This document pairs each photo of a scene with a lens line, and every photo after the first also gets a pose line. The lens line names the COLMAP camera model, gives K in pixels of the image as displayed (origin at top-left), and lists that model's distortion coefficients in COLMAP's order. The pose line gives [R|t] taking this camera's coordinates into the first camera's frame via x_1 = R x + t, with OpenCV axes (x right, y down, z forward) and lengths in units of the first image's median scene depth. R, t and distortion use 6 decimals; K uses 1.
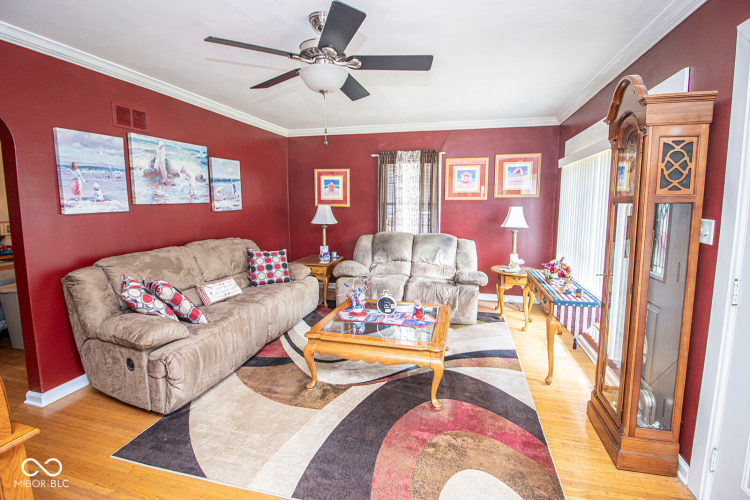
lens RADIAL K [[350.2, 0, 373.8], [0, 350.2, 239.2], [0, 0, 1]] dist [0.000152, -0.014443]
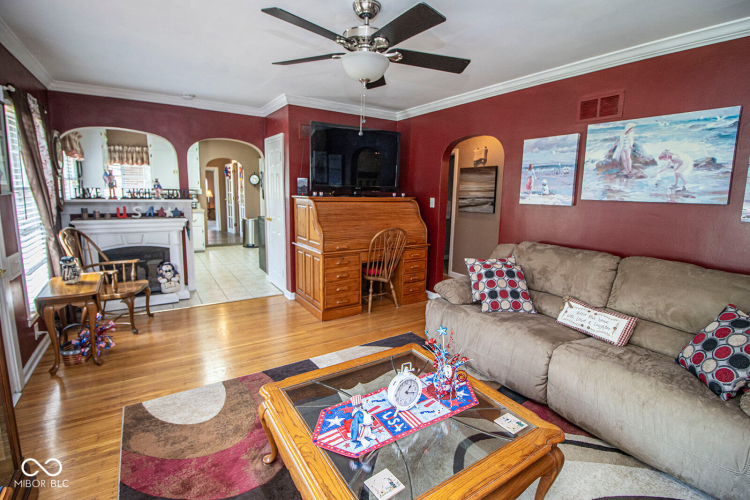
lens RADIAL K [[350.2, 0, 373.8], [0, 350.2, 239.2], [0, 0, 1]] dist [0.000152, -0.014443]
pose [[-0.664042, 0.095508, -0.741570, 0.423063], [-0.103528, 0.970510, 0.217698, -0.142386], [0.740494, 0.221333, -0.634571, 1.194259]]
